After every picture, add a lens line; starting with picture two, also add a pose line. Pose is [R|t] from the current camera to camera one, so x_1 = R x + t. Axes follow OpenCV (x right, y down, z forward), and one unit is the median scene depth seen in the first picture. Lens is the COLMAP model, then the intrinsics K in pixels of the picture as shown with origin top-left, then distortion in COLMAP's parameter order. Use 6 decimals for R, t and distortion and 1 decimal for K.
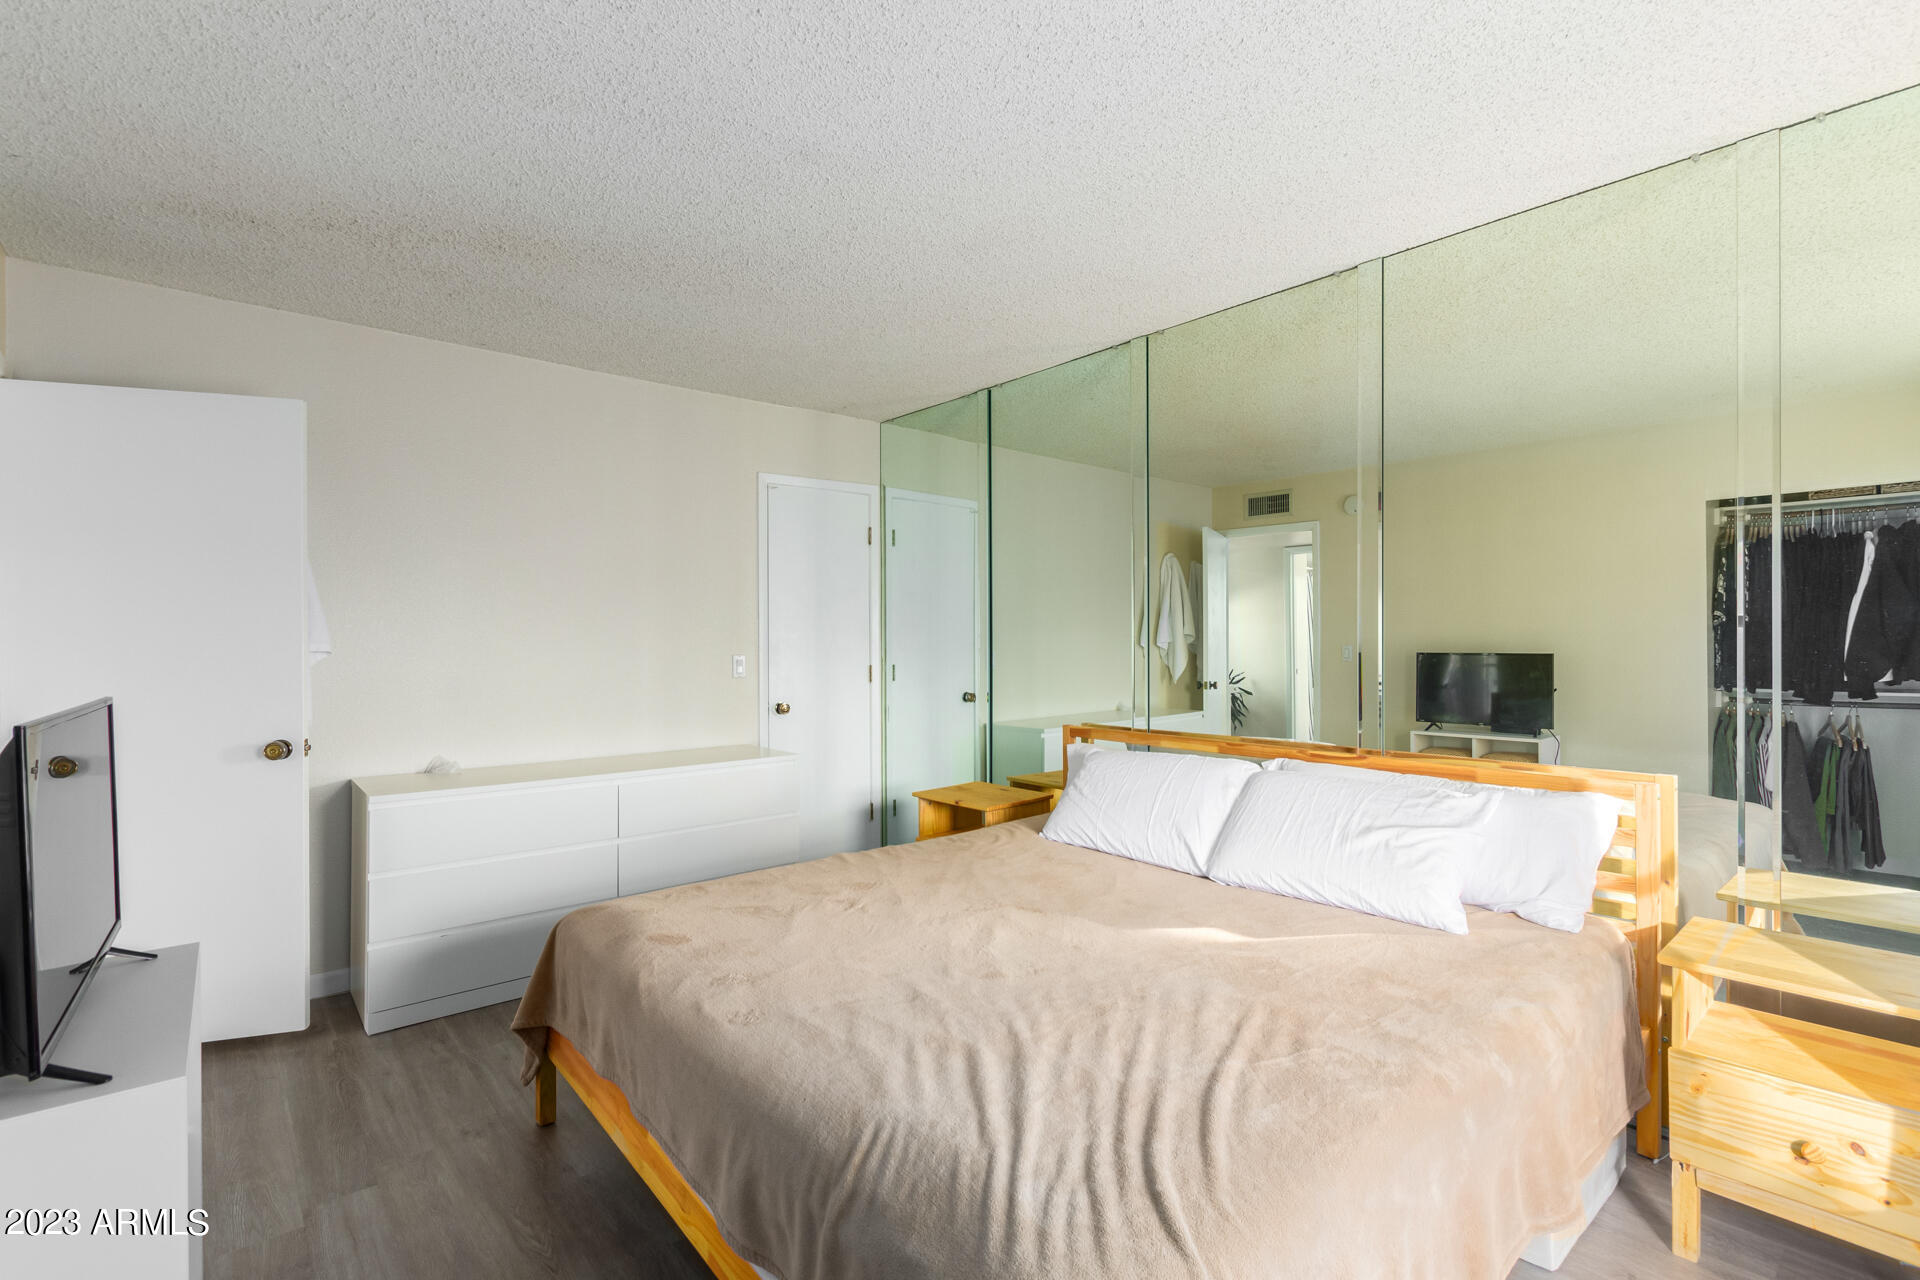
lens RADIAL K [[876.6, 0, 968.0], [0, 876.6, 638.6], [0, 0, 1]] dist [0.008280, -0.003911]
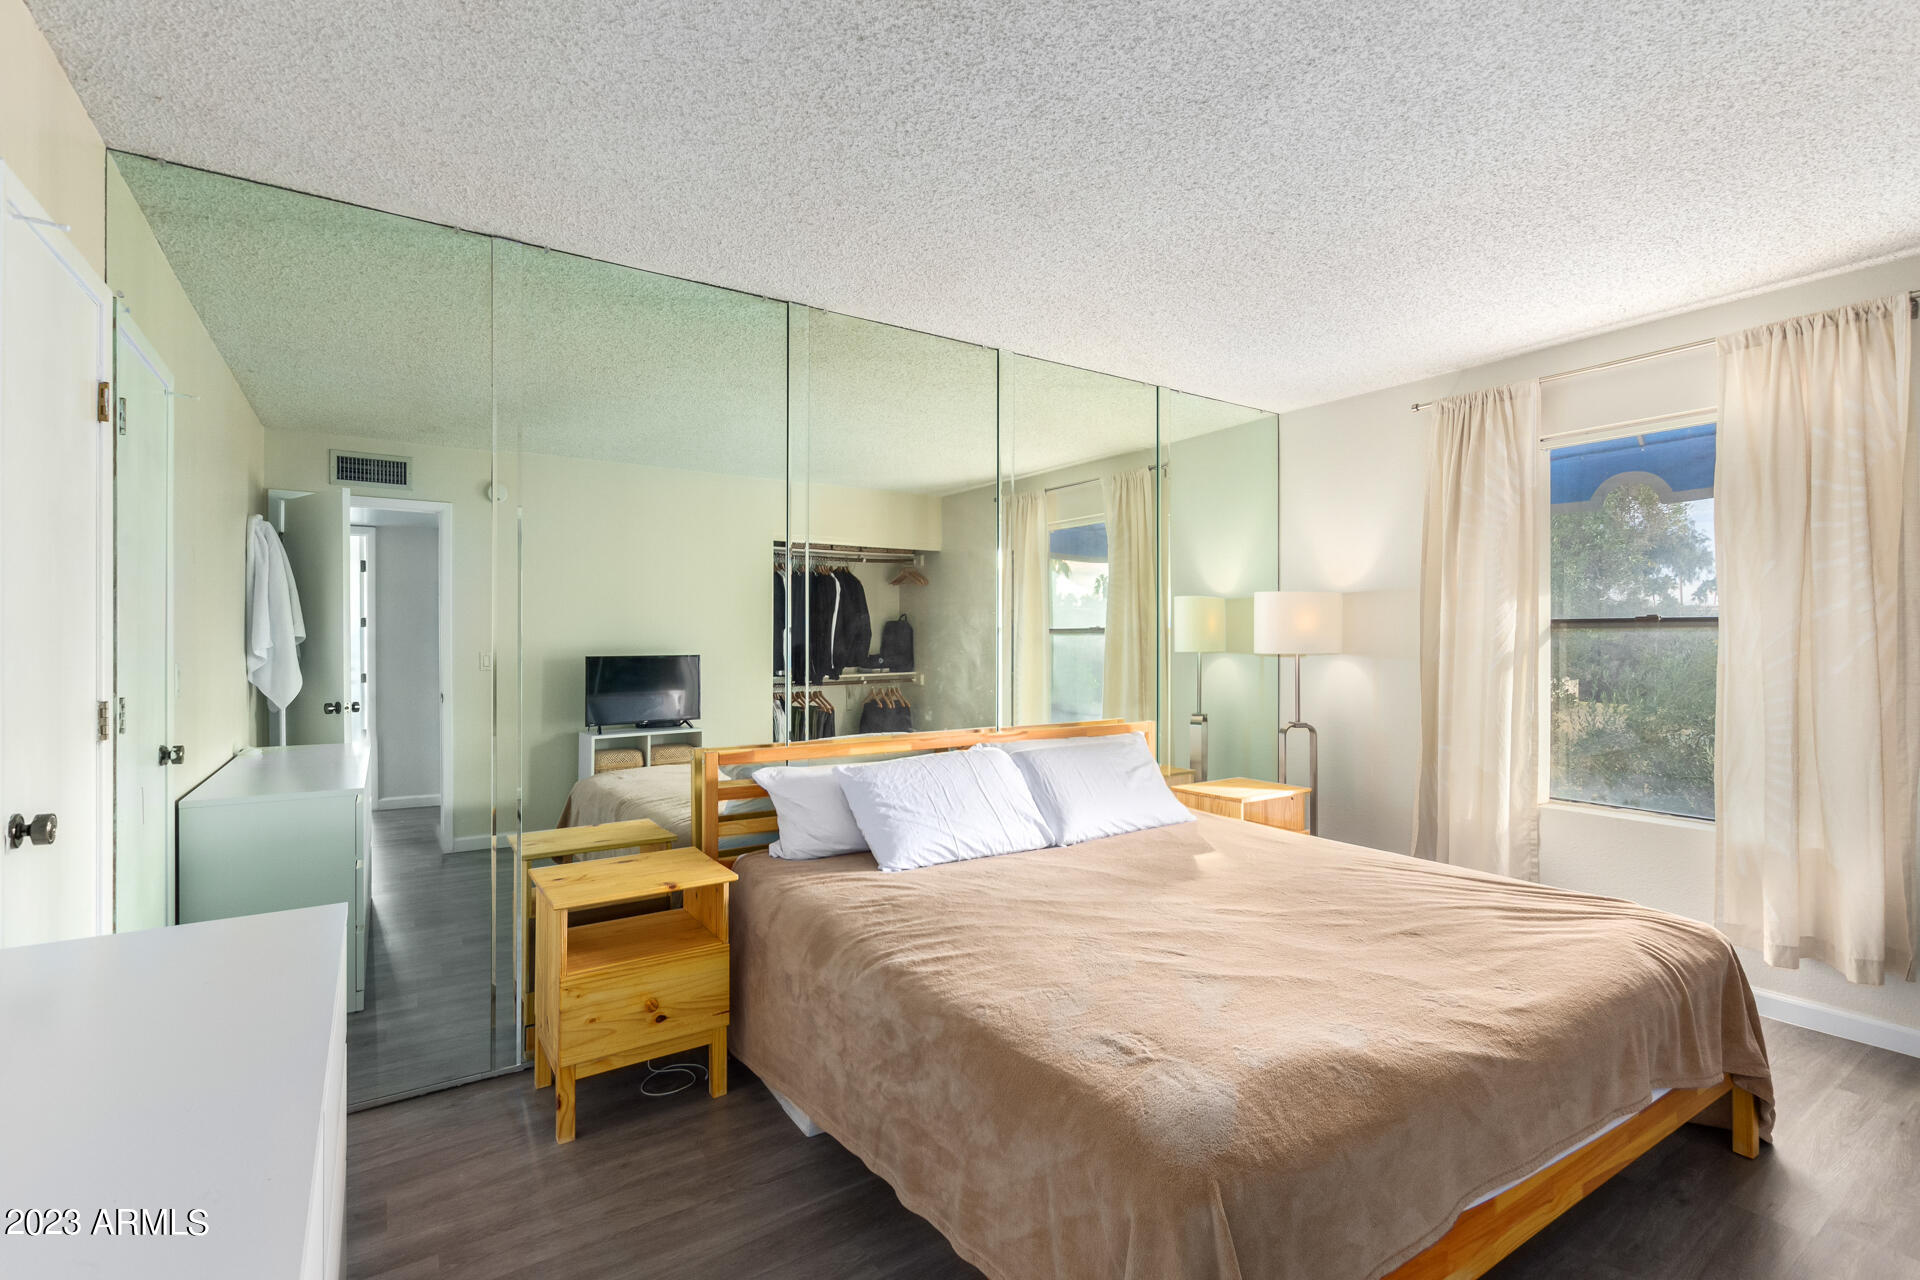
lens RADIAL K [[876.6, 0, 968.5], [0, 876.6, 627.7], [0, 0, 1]] dist [0.008280, -0.003911]
pose [[0.129279, 0.015033, 0.991494, -0.878295], [0.006809, 0.999848, -0.016048, 0.005784], [-0.991585, 0.008826, 0.129157, 0.953365]]
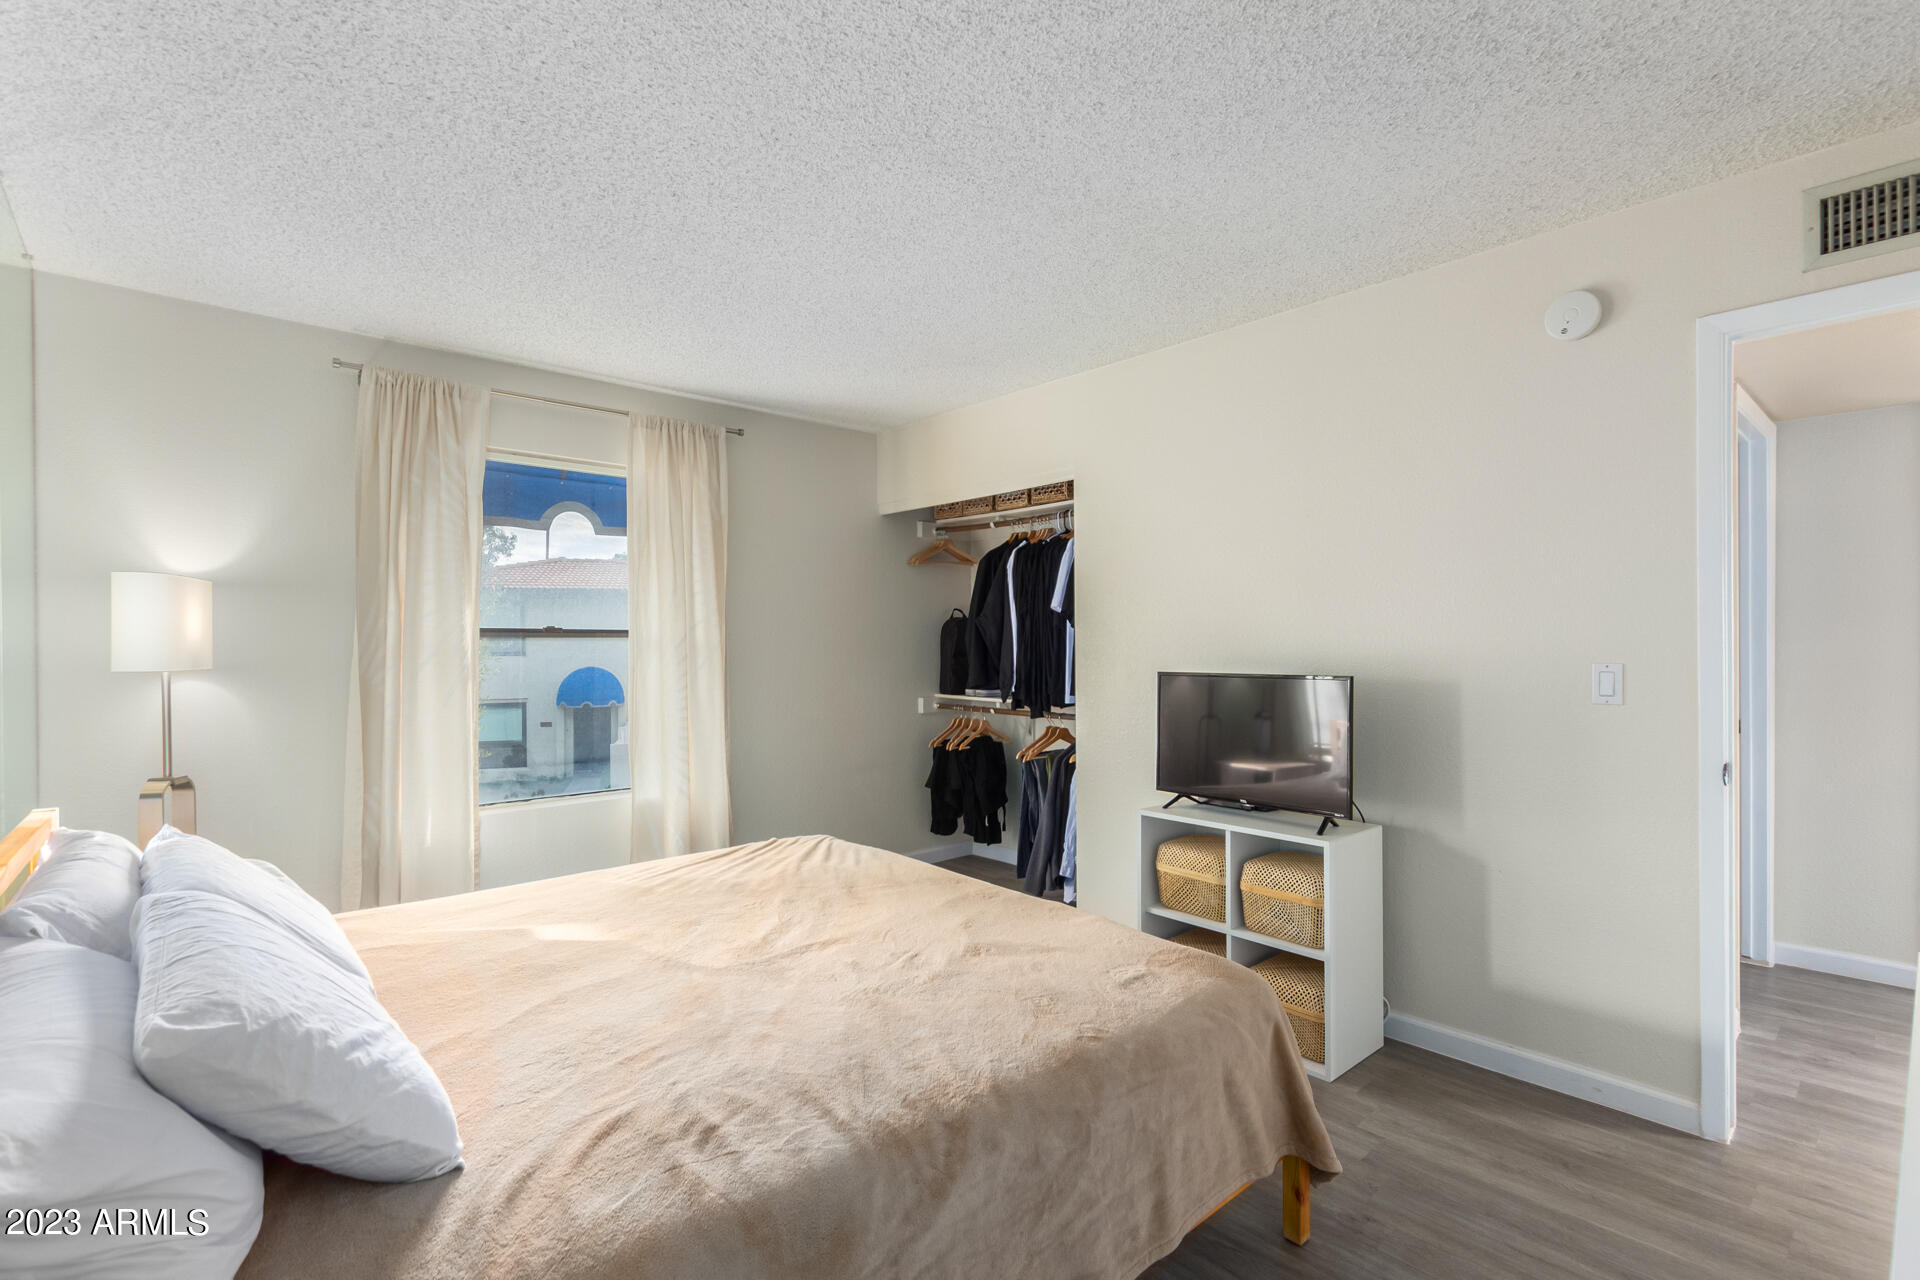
lens RADIAL K [[876.6, 0, 971.3], [0, 876.6, 651.0], [0, 0, 1]] dist [0.008280, -0.003911]
pose [[-0.999794, 0.007341, -0.018900, -0.155616], [0.007055, 0.999860, 0.015166, -0.002164], [0.019009, 0.015029, -0.999706, 1.622586]]
